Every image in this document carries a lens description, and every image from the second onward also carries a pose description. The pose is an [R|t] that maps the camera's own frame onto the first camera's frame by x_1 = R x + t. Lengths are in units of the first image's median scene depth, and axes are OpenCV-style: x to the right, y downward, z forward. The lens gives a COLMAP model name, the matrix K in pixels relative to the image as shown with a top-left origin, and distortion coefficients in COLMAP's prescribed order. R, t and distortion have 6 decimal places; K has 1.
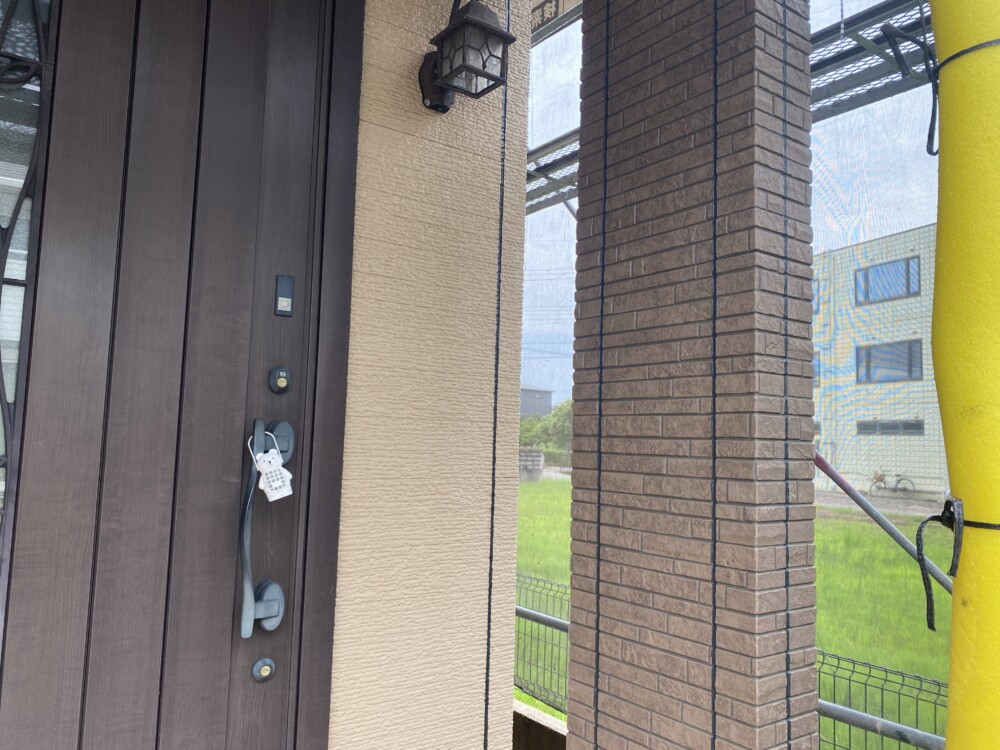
lens RADIAL K [[767.3, 0, 499.9], [0, 767.3, 372.1], [0, 0, 1]] dist [0.018952, -0.019427]
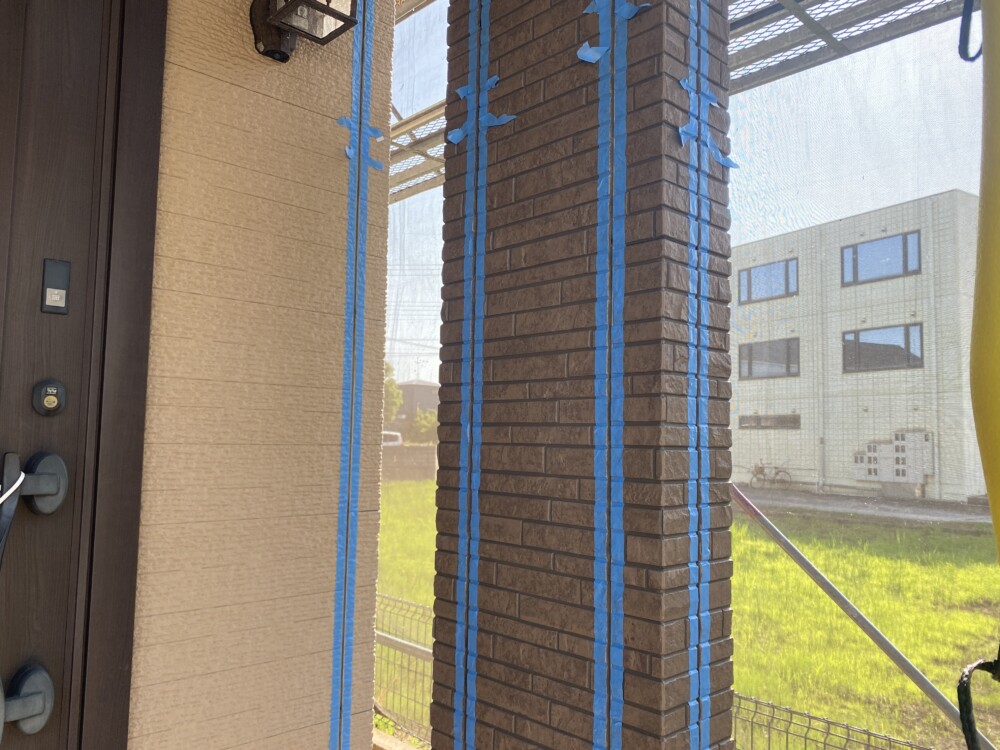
lens RADIAL K [[767.3, 0, 495.3], [0, 767.3, 382.5], [0, 0, 1]] dist [0.018952, -0.019427]
pose [[0.991709, -0.000814, 0.128500, 0.052395], [-0.001791, 0.999795, 0.020154, -0.021880], [-0.128490, -0.020217, 0.991505, 0.201163]]
